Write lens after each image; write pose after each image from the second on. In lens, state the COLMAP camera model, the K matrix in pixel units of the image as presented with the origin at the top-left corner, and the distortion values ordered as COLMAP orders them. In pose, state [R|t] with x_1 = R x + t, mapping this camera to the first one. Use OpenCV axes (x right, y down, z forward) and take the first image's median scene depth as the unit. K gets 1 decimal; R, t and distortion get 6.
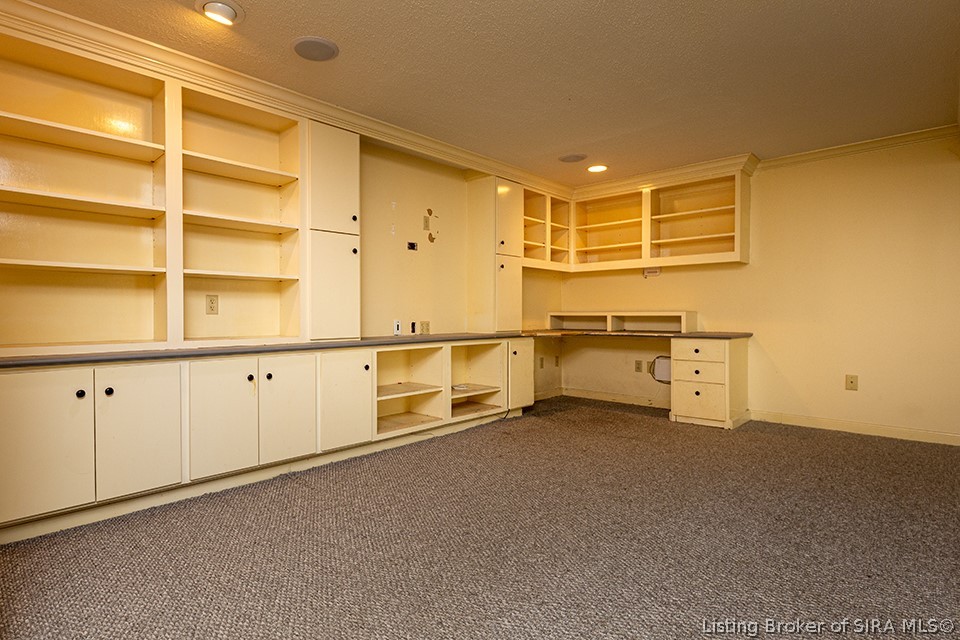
lens RADIAL K [[511.9, 0, 480.0], [0, 511.9, 320.0], [0, 0, 1]] dist [0.001840, -0.000198]
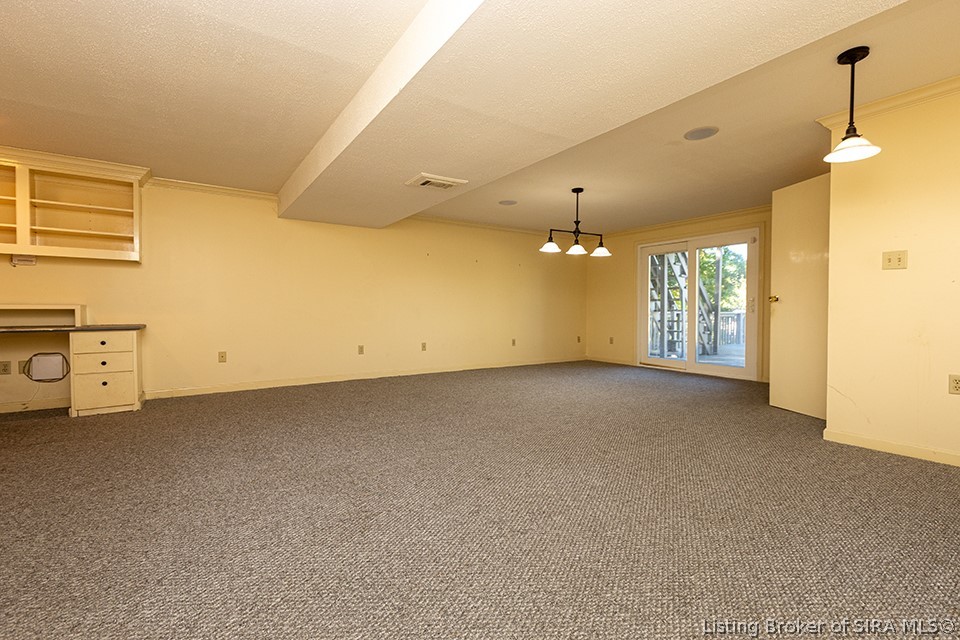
lens RADIAL K [[421.5, 0, 480.0], [0, 421.5, 320.0], [0, 0, 1]] dist [0.000209, 0.000121]
pose [[0.170925, -0.020467, 0.985071, -0.279600], [0.017621, 0.999688, 0.017713, 0.012464], [-0.985127, 0.014330, 0.171232, 0.101763]]
